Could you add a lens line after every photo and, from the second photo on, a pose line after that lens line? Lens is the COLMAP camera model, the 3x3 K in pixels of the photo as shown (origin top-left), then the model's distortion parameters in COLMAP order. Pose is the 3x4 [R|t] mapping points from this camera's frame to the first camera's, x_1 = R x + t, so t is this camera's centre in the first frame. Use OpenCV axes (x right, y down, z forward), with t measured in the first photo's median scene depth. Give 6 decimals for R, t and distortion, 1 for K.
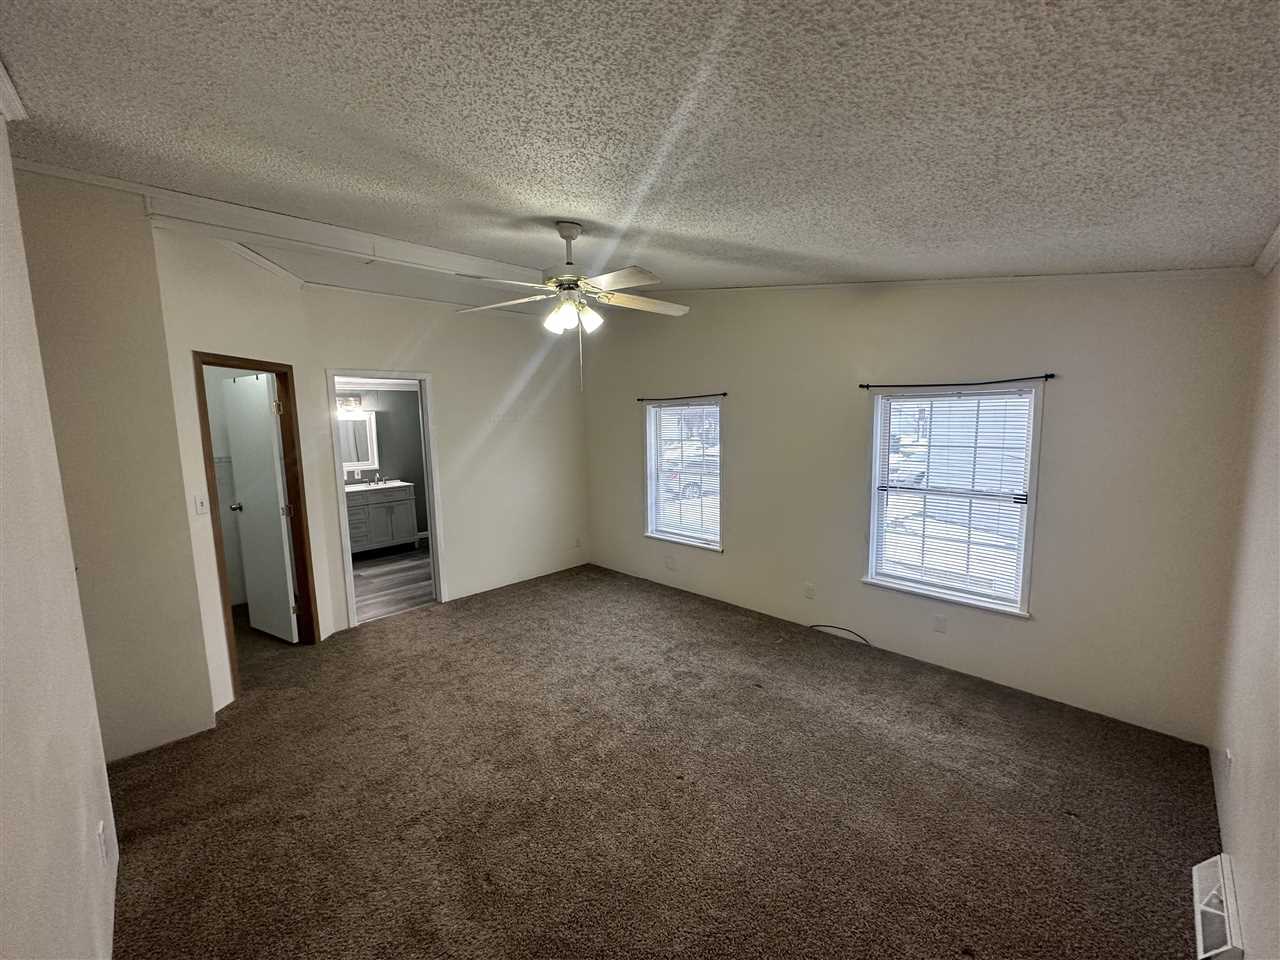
lens RADIAL K [[515.2, 0, 640.0], [0, 515.2, 480.0], [0, 0, 1]] dist [-0.006351, 0.000004]
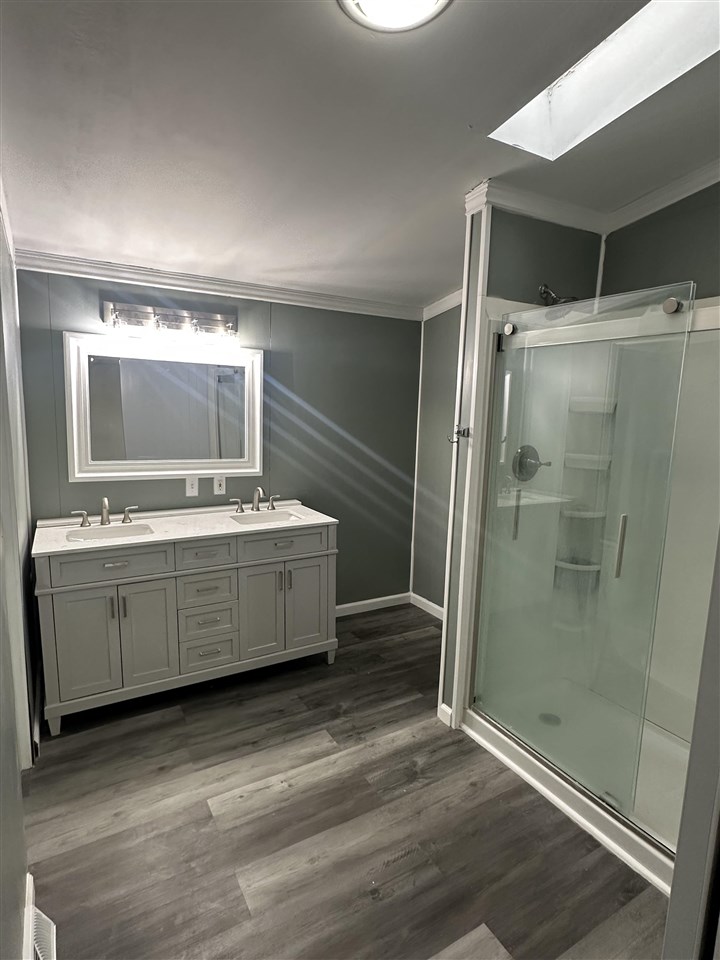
lens RADIAL K [[519.4, 0, 360.0], [0, 519.4, 476.2], [0, 0, 1]] dist [0.000694, -0.000742]
pose [[0.968834, 0.074602, -0.236210, -0.319588], [-0.070079, 0.997162, 0.027499, -0.040959], [0.237592, -0.010089, 0.971313, 0.581468]]
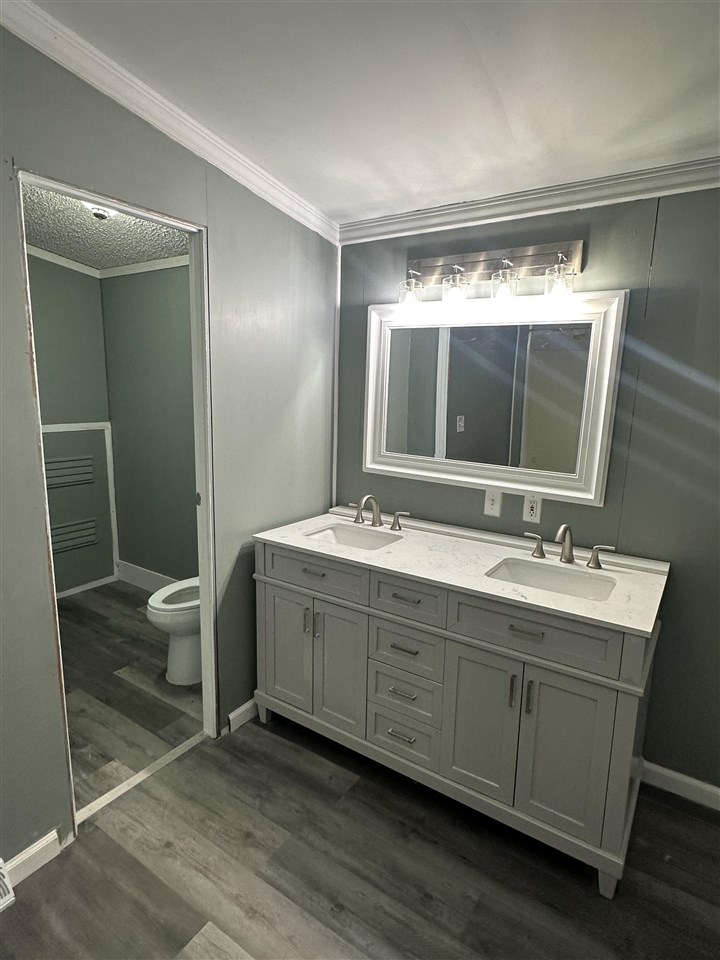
lens RADIAL K [[519.4, 0, 360.0], [0, 519.4, 476.2], [0, 0, 1]] dist [0.000694, -0.000742]
pose [[0.198722, 0.194516, -0.960559, -0.277091], [-0.137662, 0.975929, 0.169149, -0.068499], [0.970339, 0.098619, 0.220716, 0.834314]]
